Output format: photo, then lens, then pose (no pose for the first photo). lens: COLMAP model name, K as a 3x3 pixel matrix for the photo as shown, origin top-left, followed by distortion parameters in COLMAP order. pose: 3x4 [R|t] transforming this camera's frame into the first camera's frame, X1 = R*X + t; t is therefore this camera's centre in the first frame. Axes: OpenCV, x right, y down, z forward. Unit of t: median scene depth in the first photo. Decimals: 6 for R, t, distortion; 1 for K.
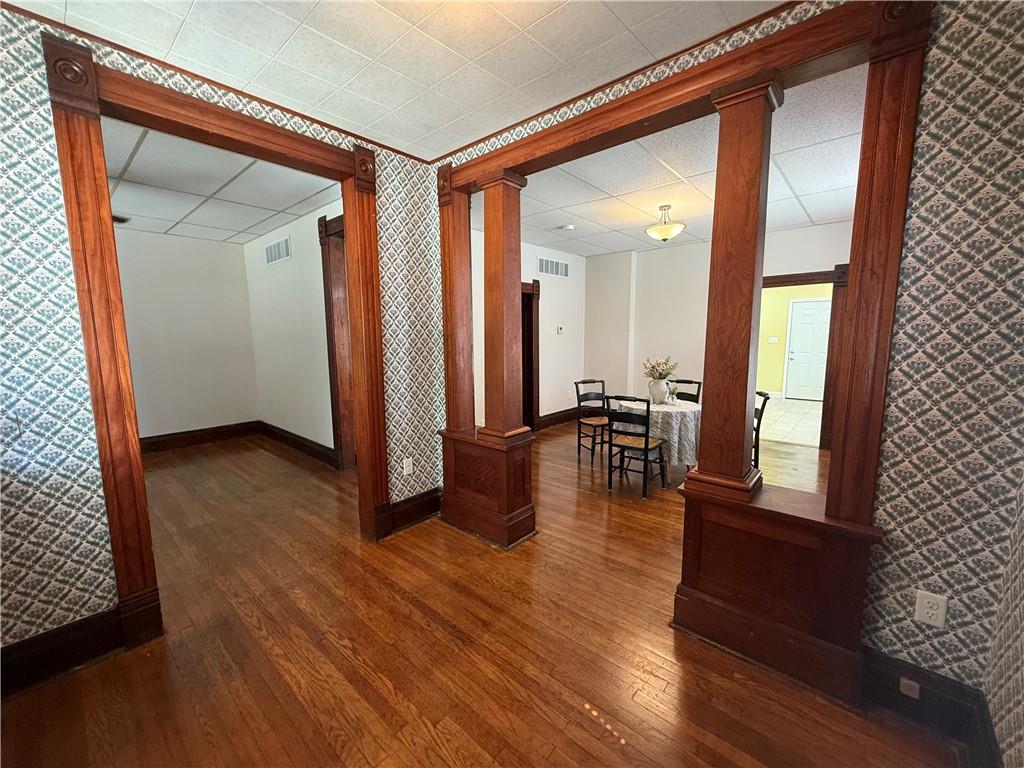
lens RADIAL K [[407.4, 0, 510.5], [0, 407.4, 383.2], [0, 0, 1]] dist [-0.002169, 0.000221]
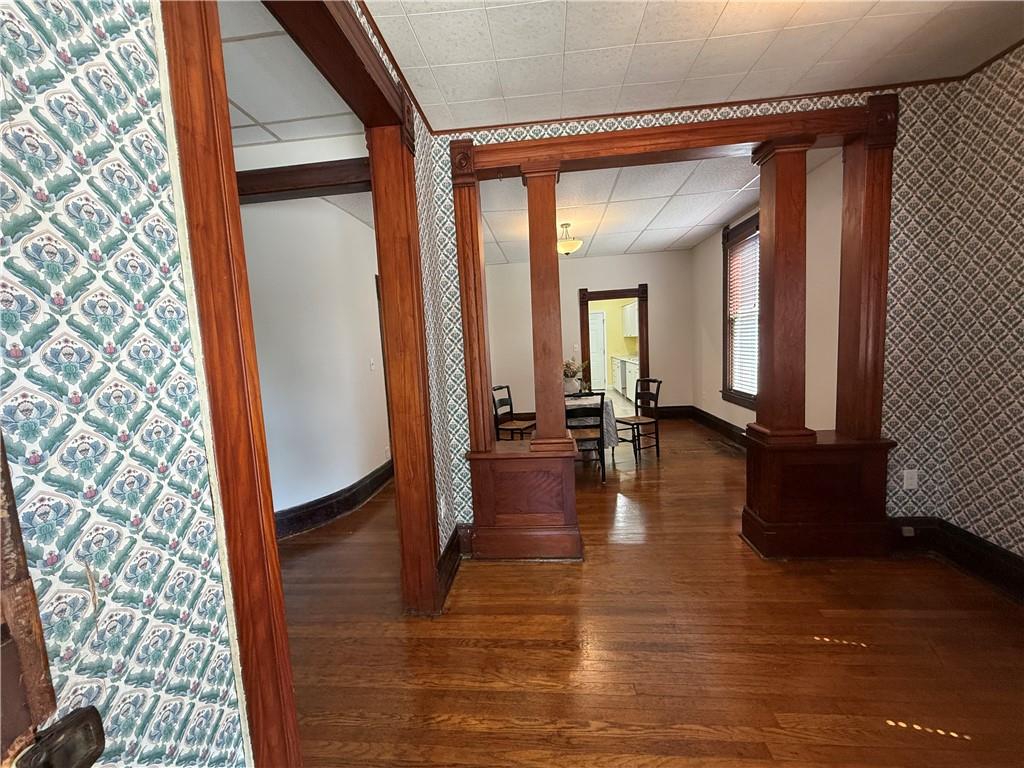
lens RADIAL K [[407.4, 0, 511.4], [0, 407.4, 382.6], [0, 0, 1]] dist [-0.002169, 0.000221]
pose [[0.807134, -0.093844, 0.582862, -0.676190], [0.119151, 0.992863, -0.005141, -0.015678], [-0.578219, 0.073598, 0.812555, 0.307867]]
